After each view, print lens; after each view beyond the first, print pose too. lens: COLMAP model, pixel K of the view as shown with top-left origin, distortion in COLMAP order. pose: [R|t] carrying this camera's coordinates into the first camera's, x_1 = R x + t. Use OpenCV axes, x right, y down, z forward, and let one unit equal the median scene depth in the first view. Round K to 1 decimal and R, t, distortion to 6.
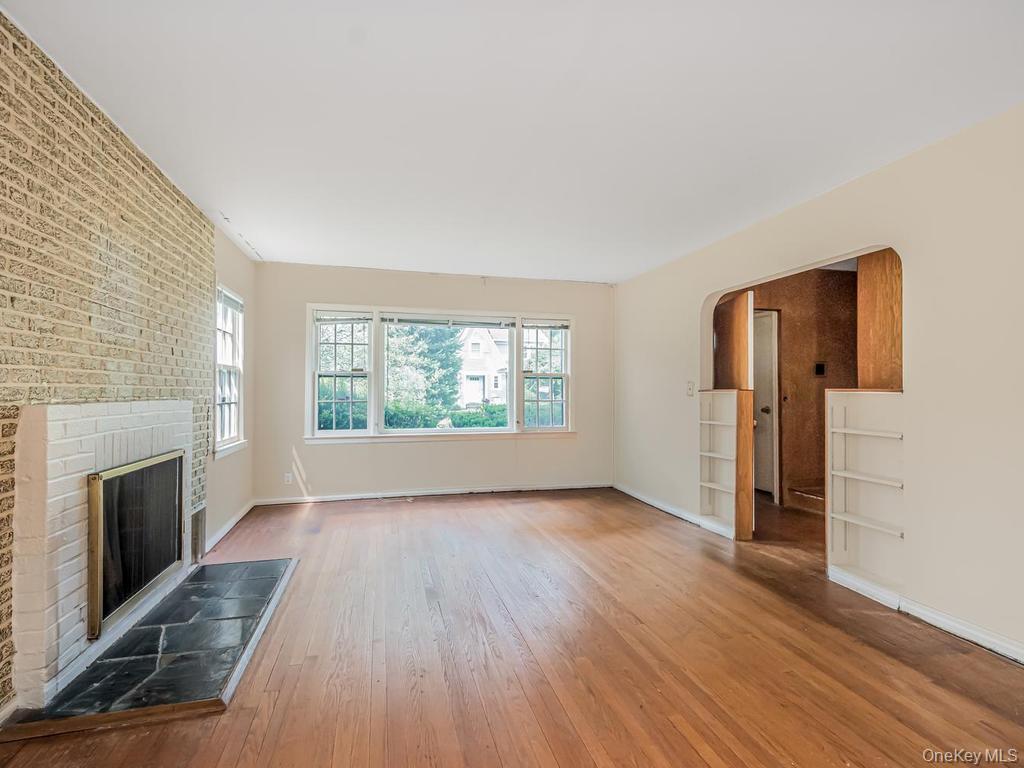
lens RADIAL K [[514.4, 0, 520.0], [0, 514.4, 386.8], [0, 0, 1]] dist [0.000822, -0.000664]
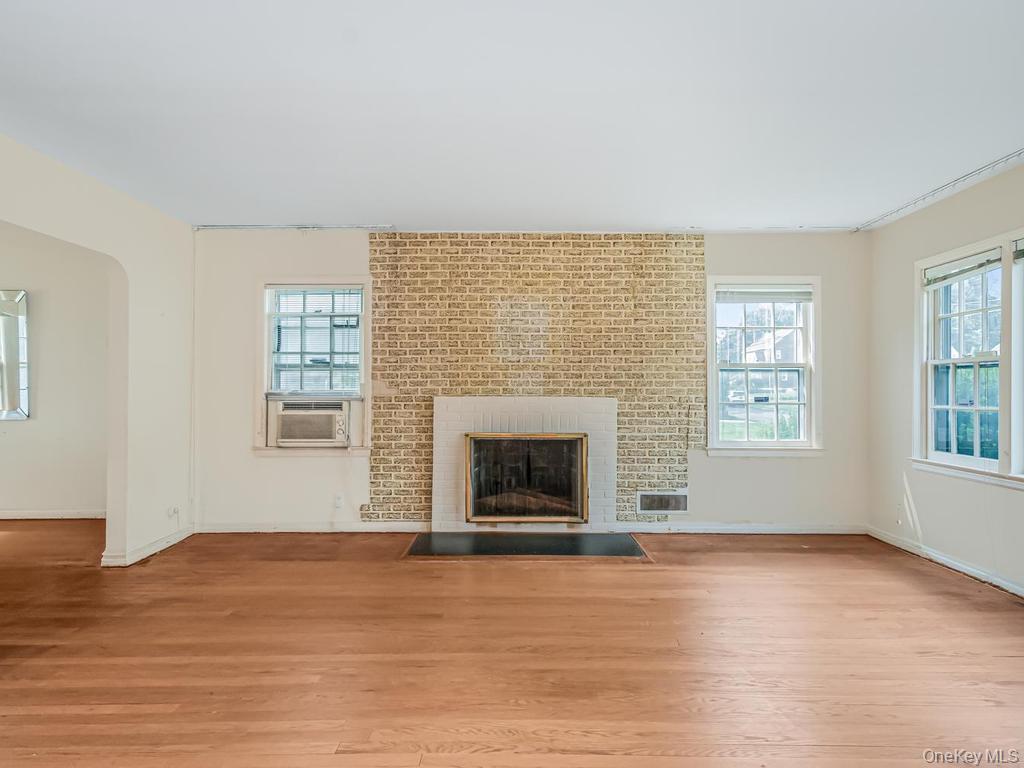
lens RADIAL K [[510.6, 0, 512.0], [0, 510.6, 384.0], [0, 0, 1]] dist [0.017922, 0.000130]
pose [[-0.266873, -0.011664, -0.963661, 0.380032], [0.005693, 0.999890, -0.013679, 0.004963], [0.963715, -0.009137, -0.266777, 0.652759]]
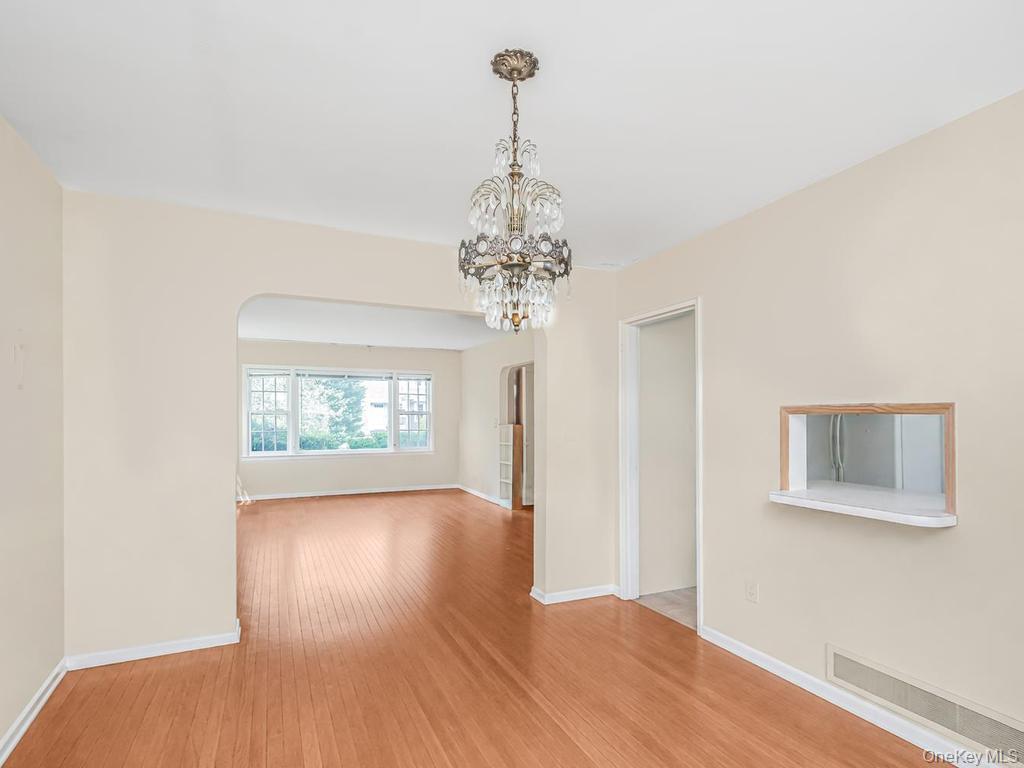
lens RADIAL K [[525.2, 0, 510.3], [0, 525.2, 423.6], [0, 0, 1]] dist [-0.000871, -0.000037]
pose [[0.988886, -0.004747, 0.148601, 0.106378], [0.001360, 0.999737, 0.022887, -0.026987], [-0.148671, -0.022431, 0.988632, -0.558602]]
